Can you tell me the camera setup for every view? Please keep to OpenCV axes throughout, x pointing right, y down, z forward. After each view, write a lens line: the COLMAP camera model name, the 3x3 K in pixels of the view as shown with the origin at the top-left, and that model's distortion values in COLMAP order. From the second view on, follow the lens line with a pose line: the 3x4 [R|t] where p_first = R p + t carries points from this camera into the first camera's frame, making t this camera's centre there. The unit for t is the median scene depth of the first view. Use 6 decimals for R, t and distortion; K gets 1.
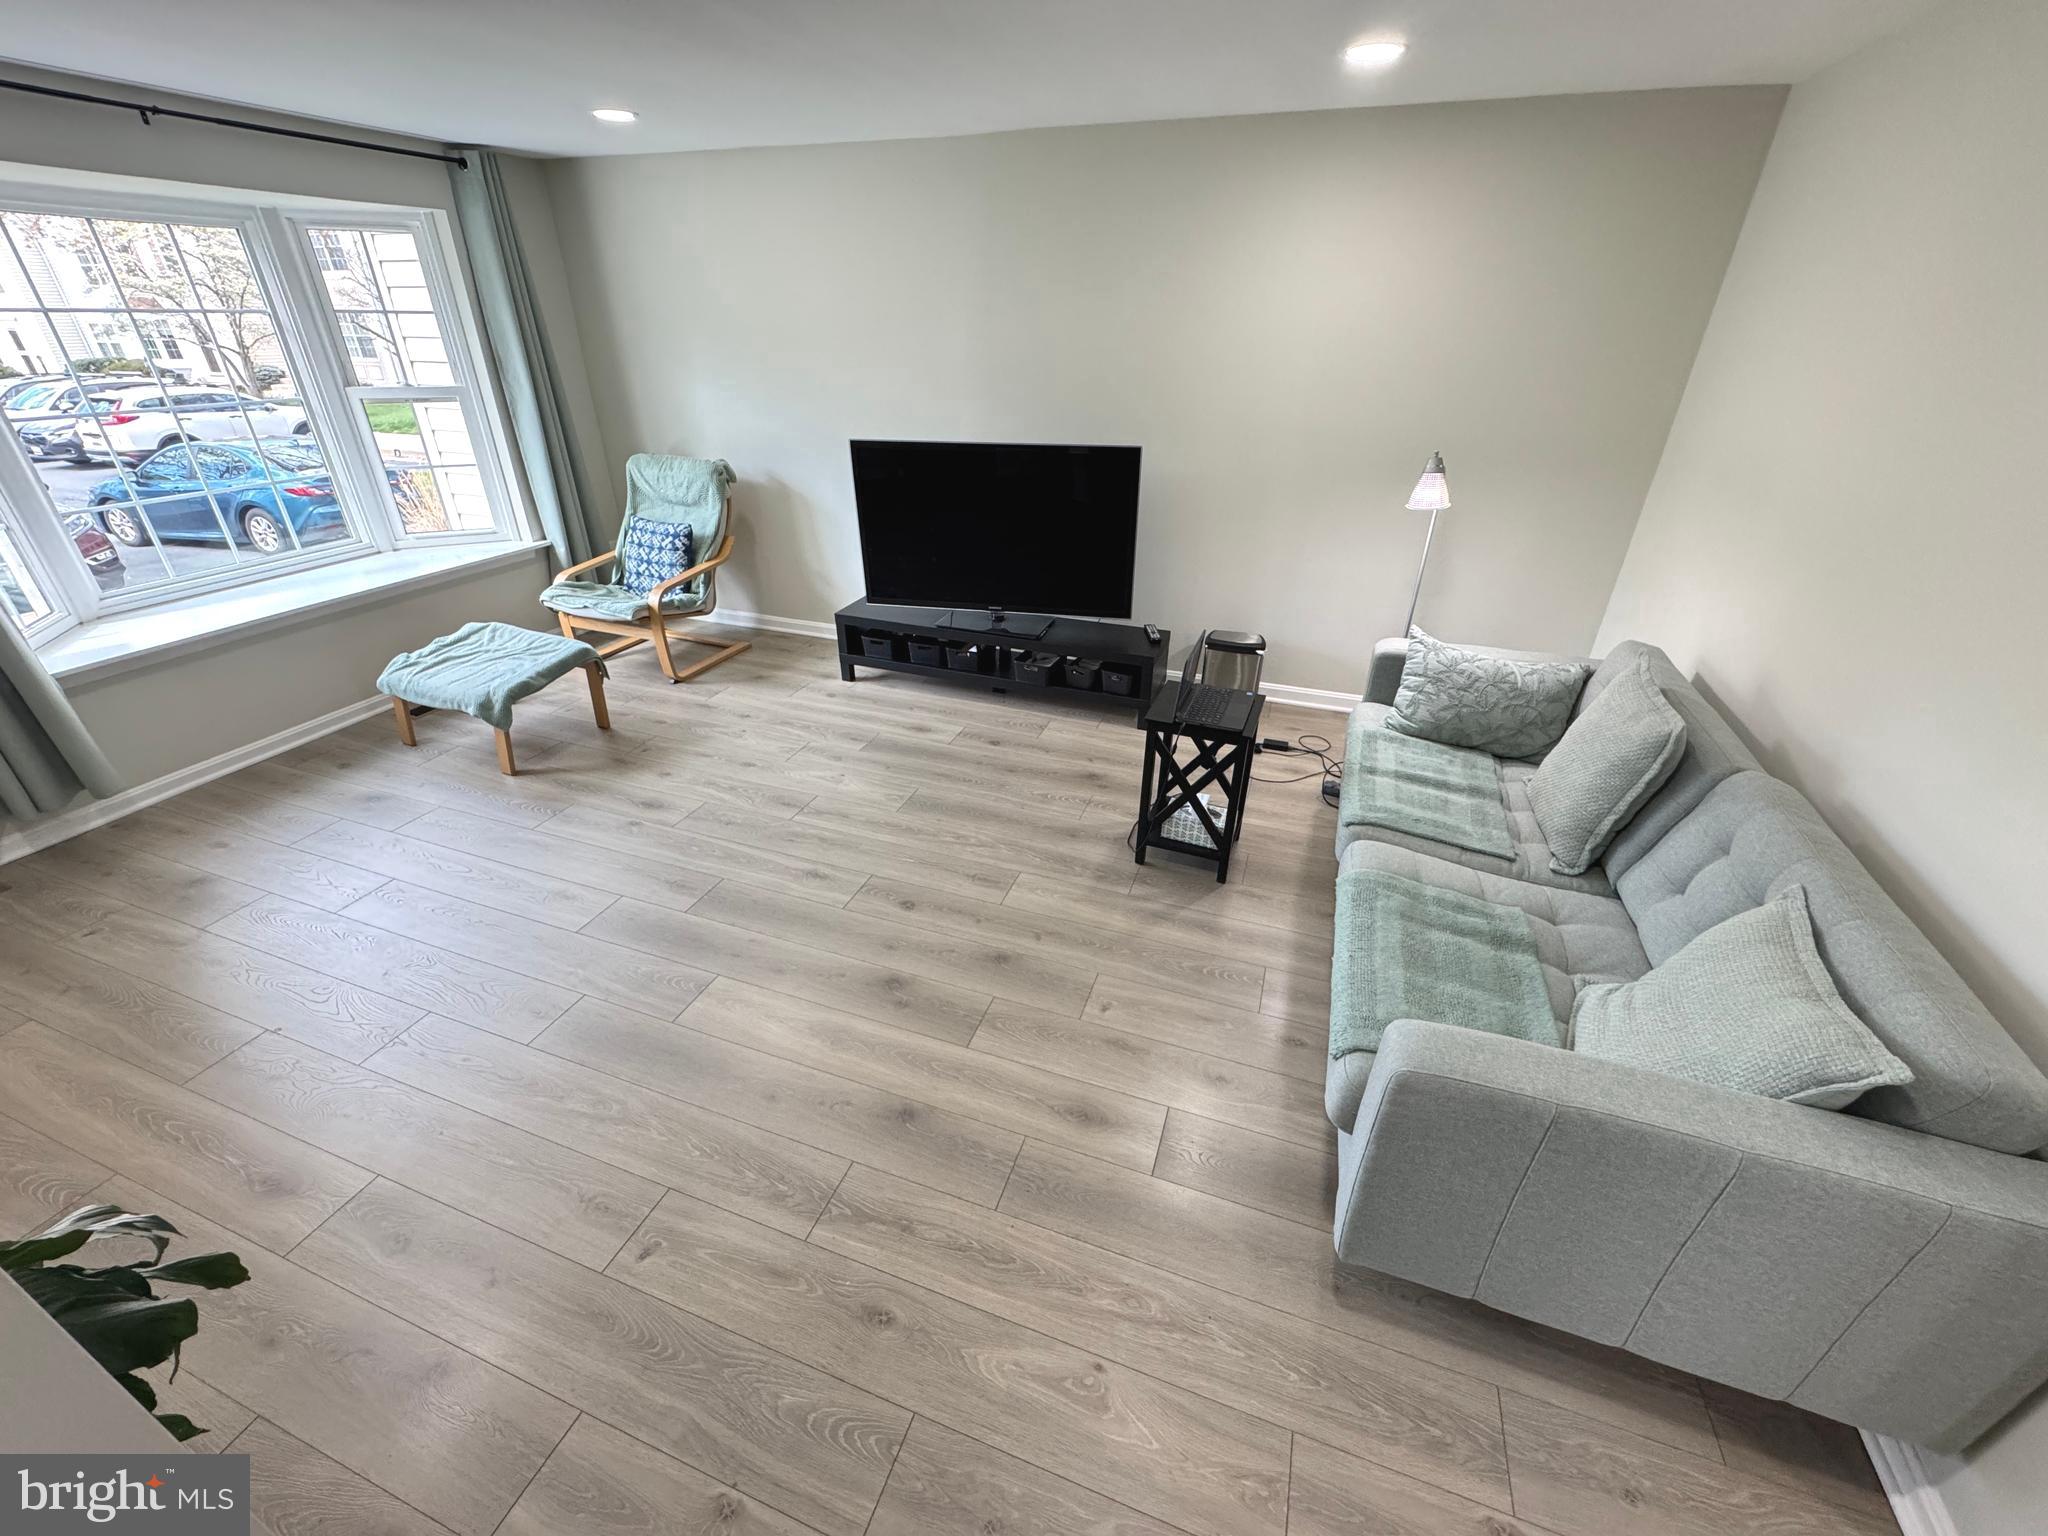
lens RADIAL K [[817.8, 0, 1039.8], [0, 817.8, 775.8], [0, 0, 1]] dist [-0.001102, -0.000518]
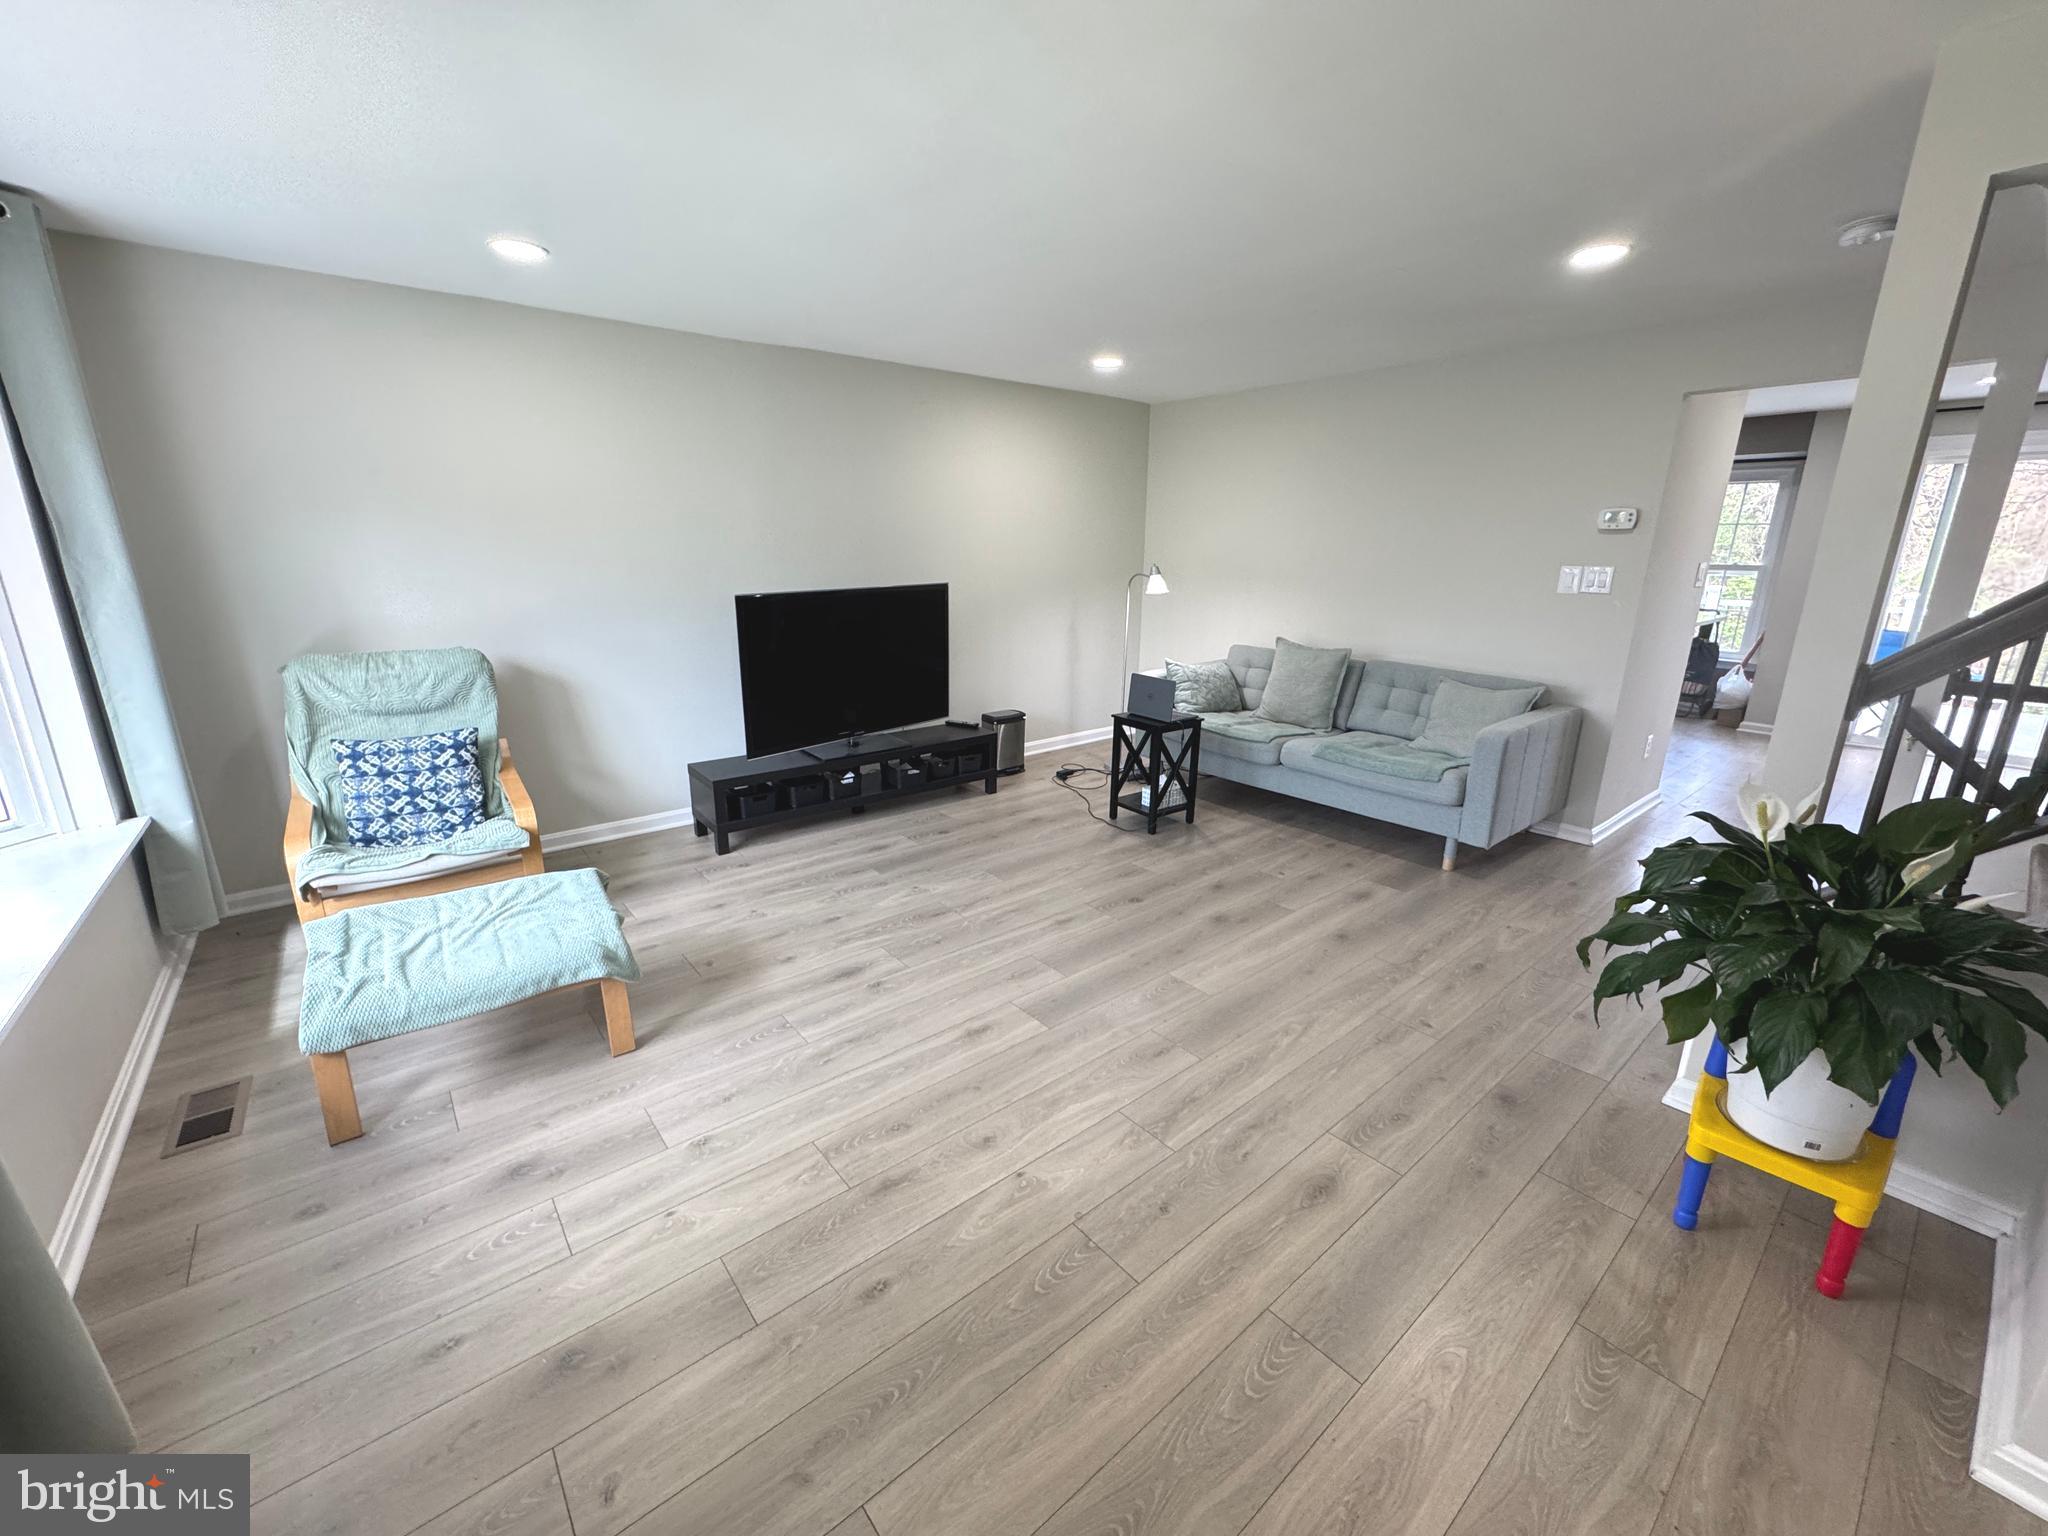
lens RADIAL K [[817.8, 0, 1036.9], [0, 817.8, 746.6], [0, 0, 1]] dist [-0.001102, -0.000518]
pose [[0.506718, -0.214685, 0.834953, -0.971796], [0.420607, 0.906975, -0.022056, -0.073571], [-0.752546, 0.362363, 0.549879, 0.257504]]
